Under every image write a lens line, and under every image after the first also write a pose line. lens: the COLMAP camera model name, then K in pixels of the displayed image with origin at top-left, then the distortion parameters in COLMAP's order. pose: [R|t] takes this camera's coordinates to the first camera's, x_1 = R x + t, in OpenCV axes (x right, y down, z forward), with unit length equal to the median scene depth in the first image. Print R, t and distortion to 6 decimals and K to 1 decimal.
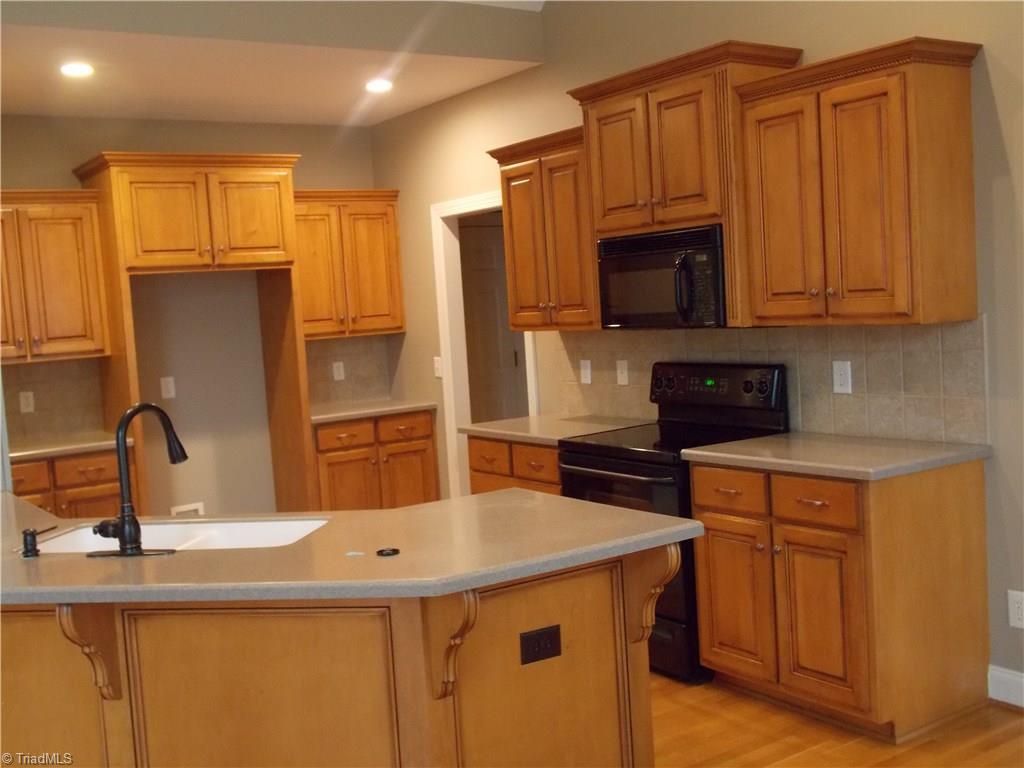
lens RADIAL K [[1131.2, 0, 512.8], [0, 1131.2, 384.6], [0, 0, 1]] dist [0.017350, 0.000000]
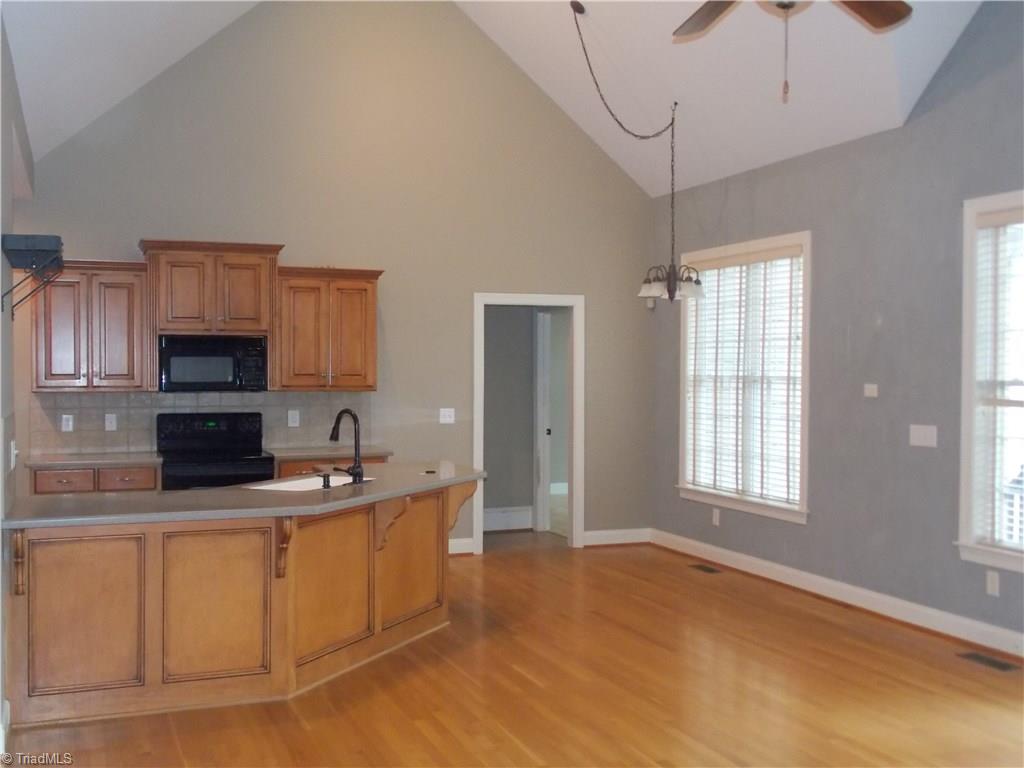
lens RADIAL K [[1131.2, 0, 509.5], [0, 1131.2, 384.0], [0, 0, 1]] dist [0.017350, 0.000000]
pose [[0.247430, 0.046509, 0.967789, -1.561704], [0.055080, 0.996557, -0.061974, 0.078538], [-0.967339, 0.068639, 0.244016, 0.153239]]
